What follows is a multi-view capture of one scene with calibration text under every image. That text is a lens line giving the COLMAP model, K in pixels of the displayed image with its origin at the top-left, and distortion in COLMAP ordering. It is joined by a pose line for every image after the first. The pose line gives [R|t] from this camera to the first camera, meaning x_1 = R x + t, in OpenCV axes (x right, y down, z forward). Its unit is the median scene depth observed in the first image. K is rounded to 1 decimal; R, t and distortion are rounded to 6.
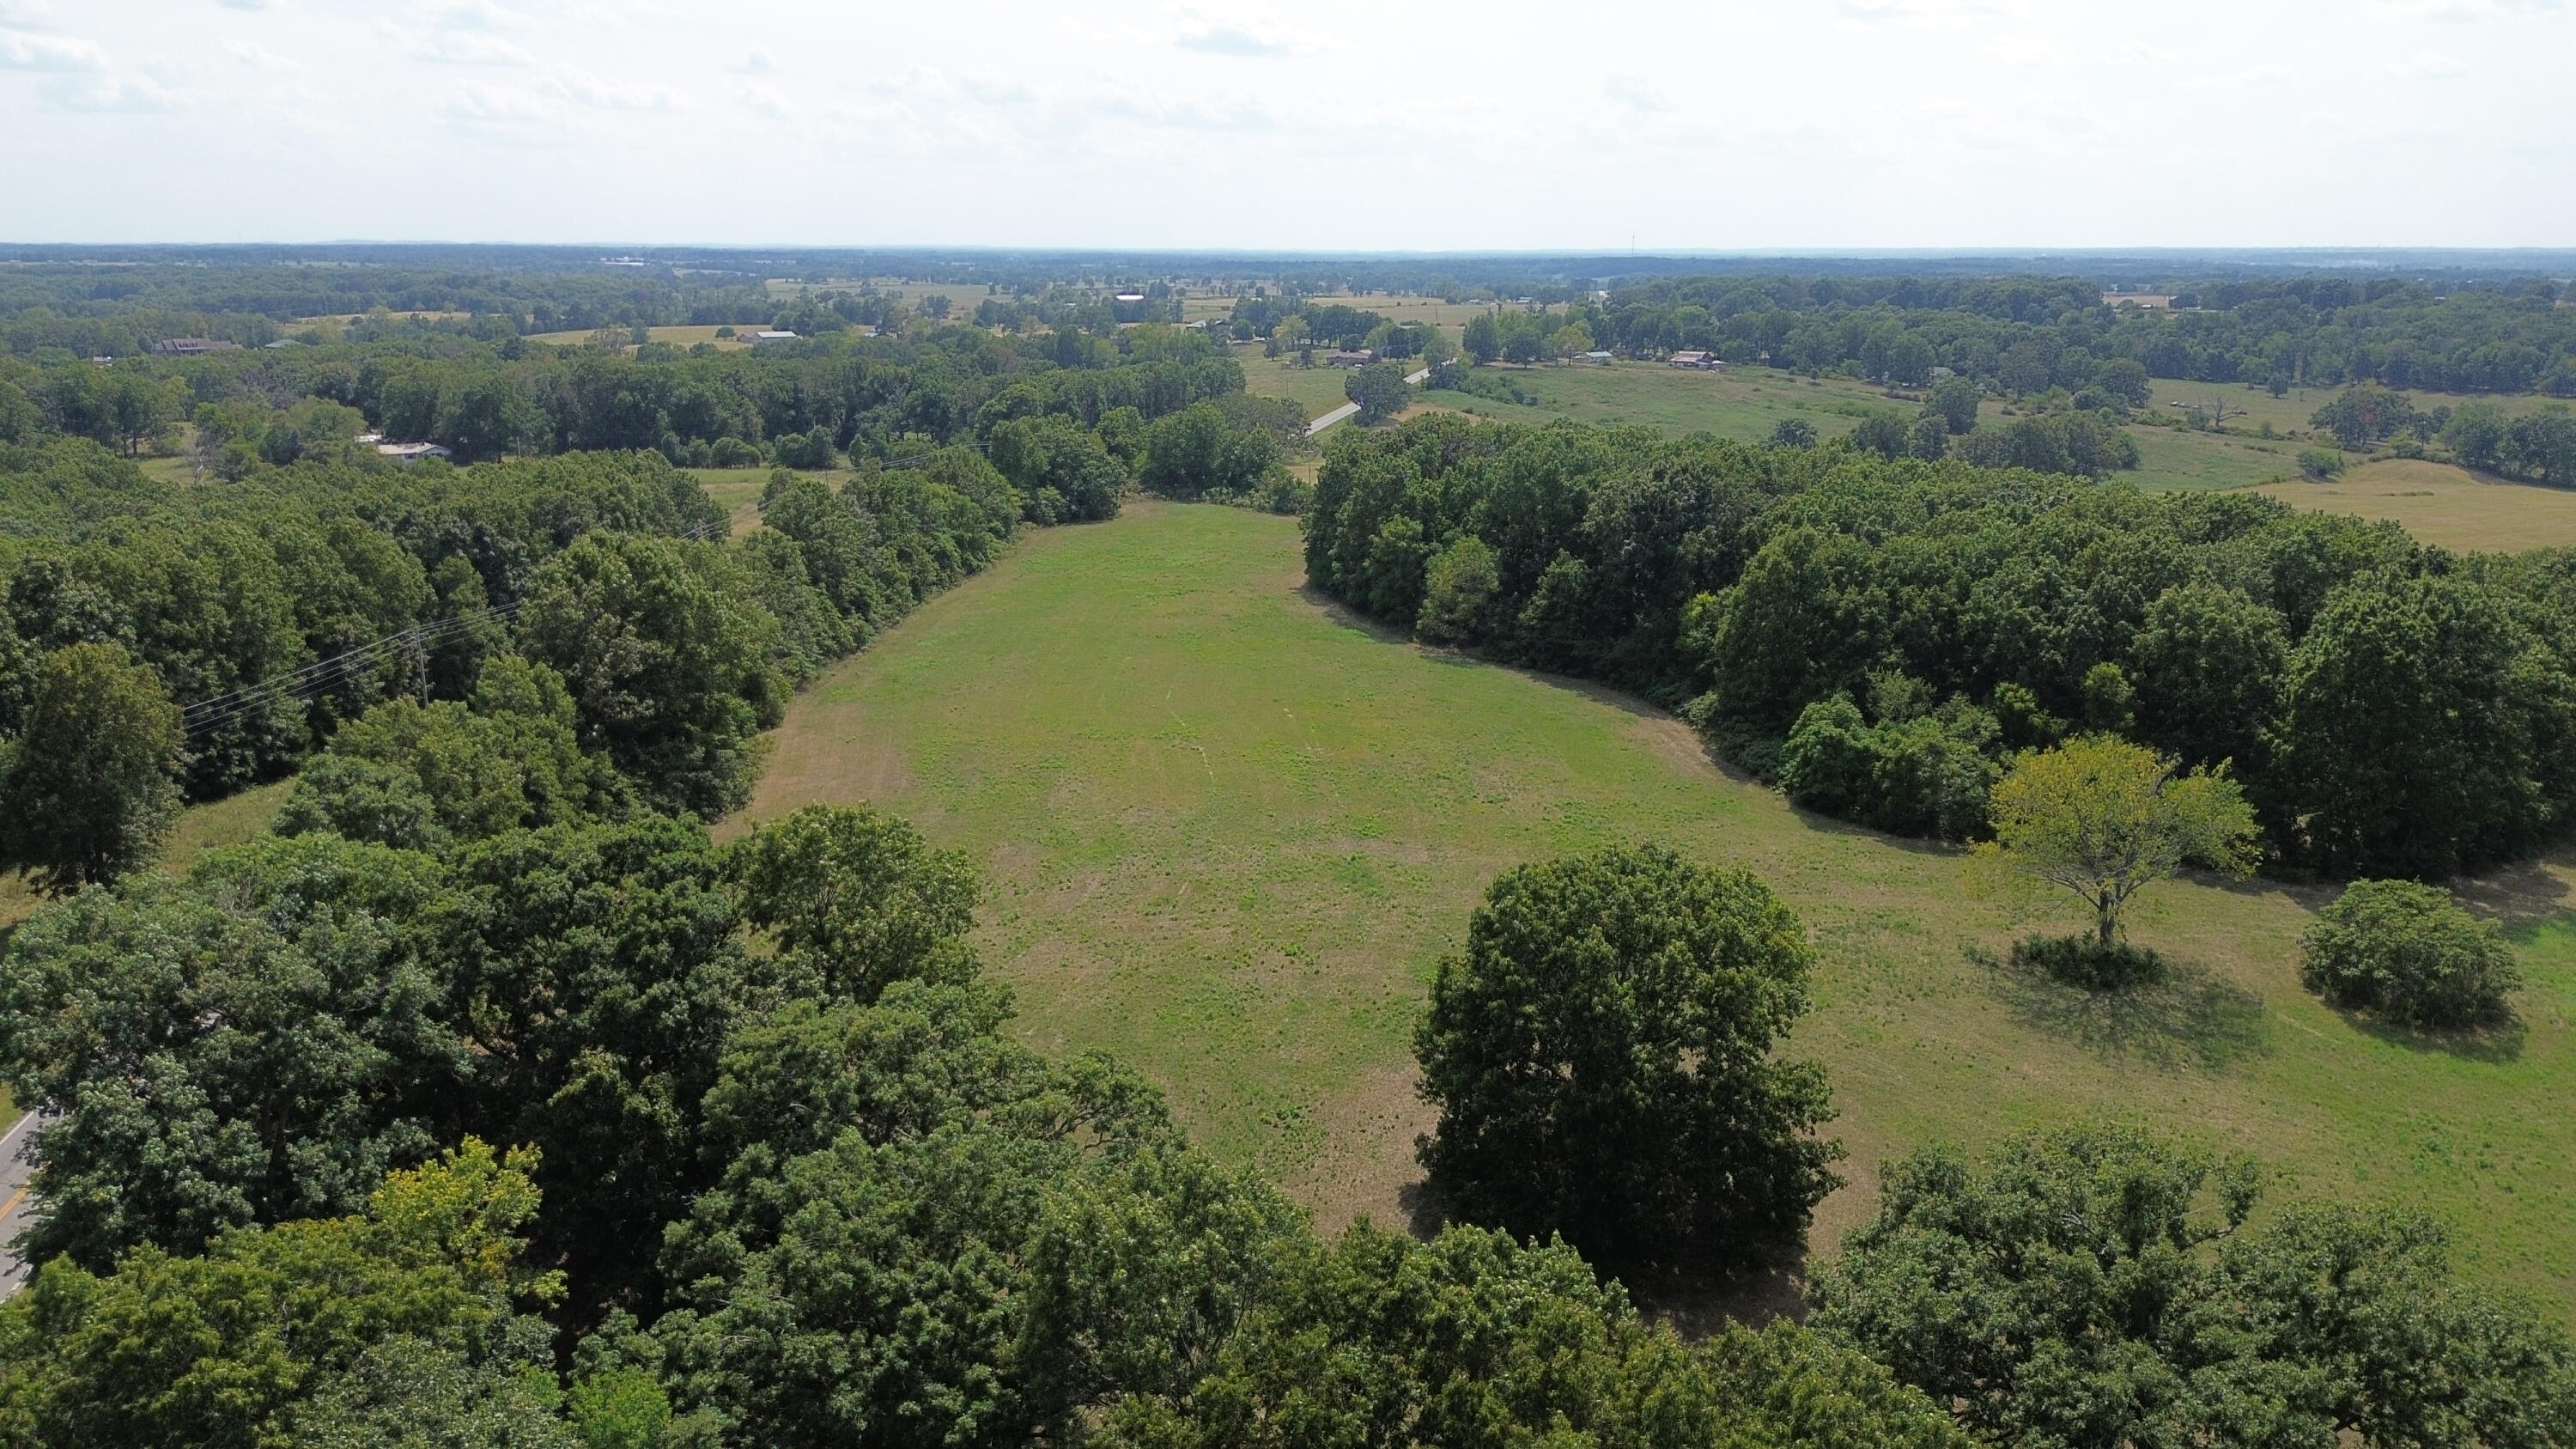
lens RADIAL K [[1841.4, 0, 1294.0], [0, 1841.4, 699.1], [0, 0, 1]] dist [0.076737, -0.083832]
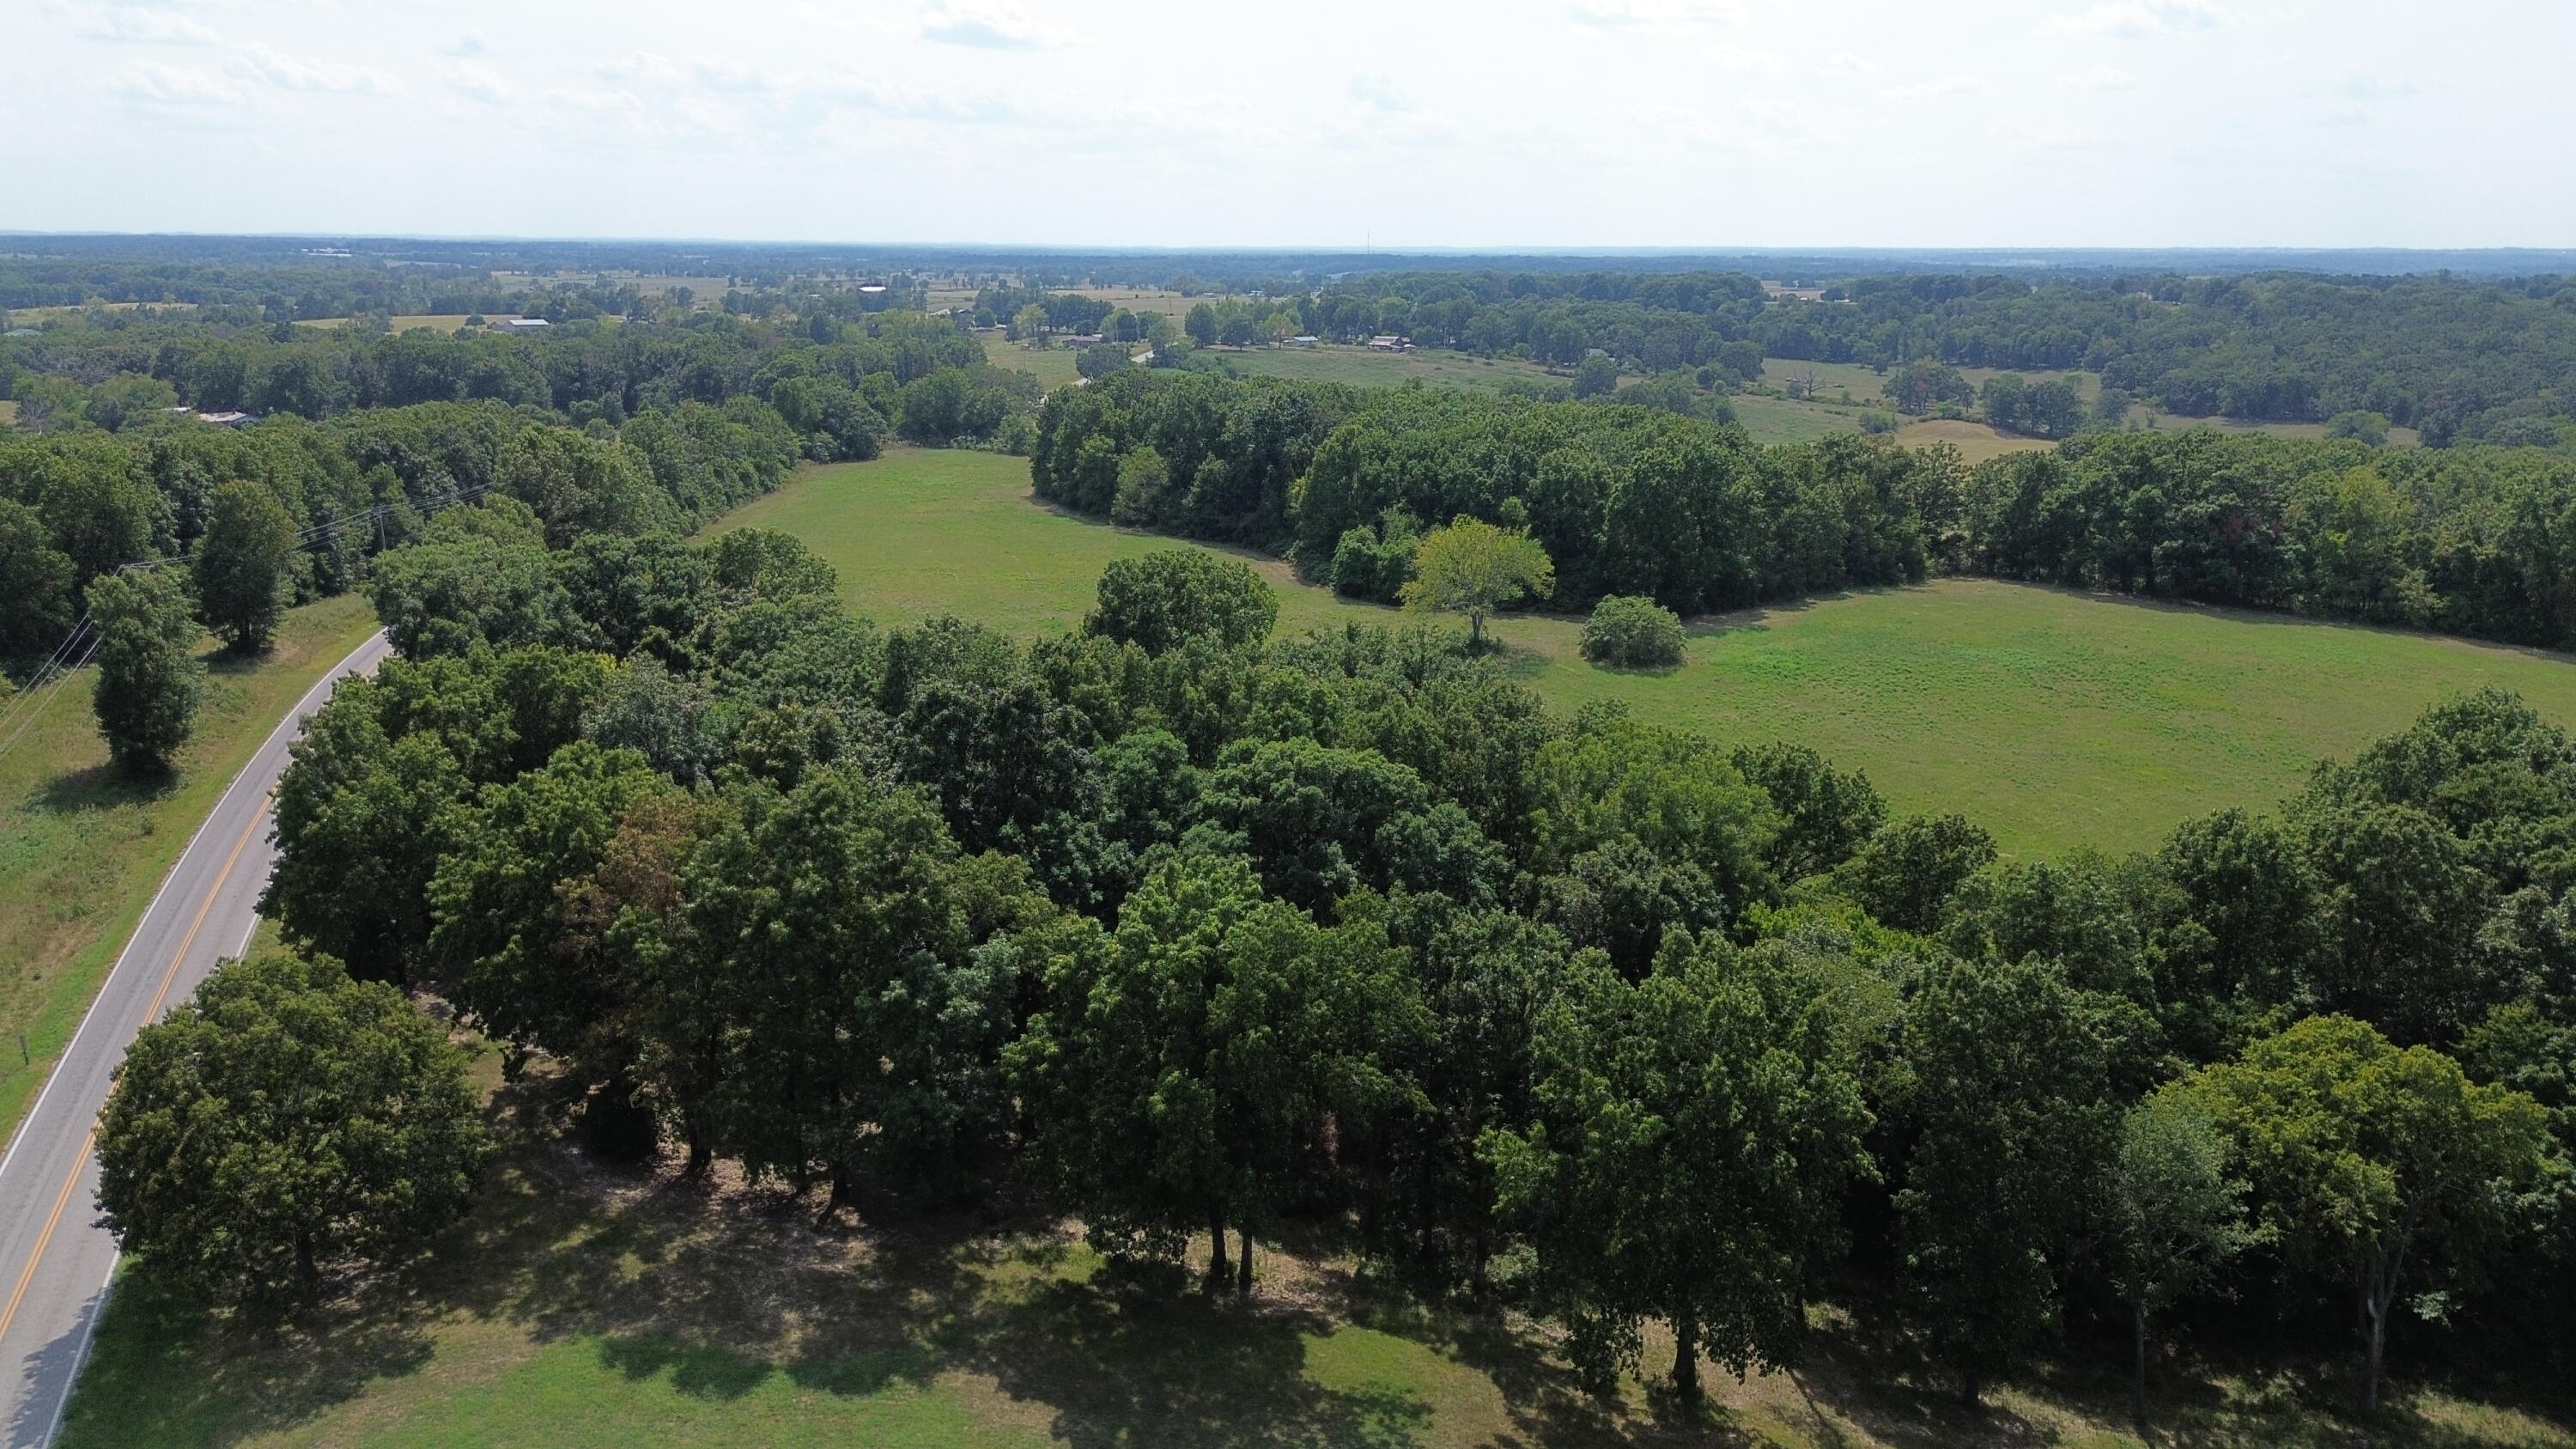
lens RADIAL K [[1828.6, 0, 1288.2], [0, 1828.6, 743.6], [0, 0, 1]] dist [0.068372, -0.067870]
pose [[0.991498, -0.031047, 0.126363, 0.007016], [0.027697, 0.999219, 0.028187, 0.034314], [-0.127139, -0.024447, 0.991584, -0.134960]]
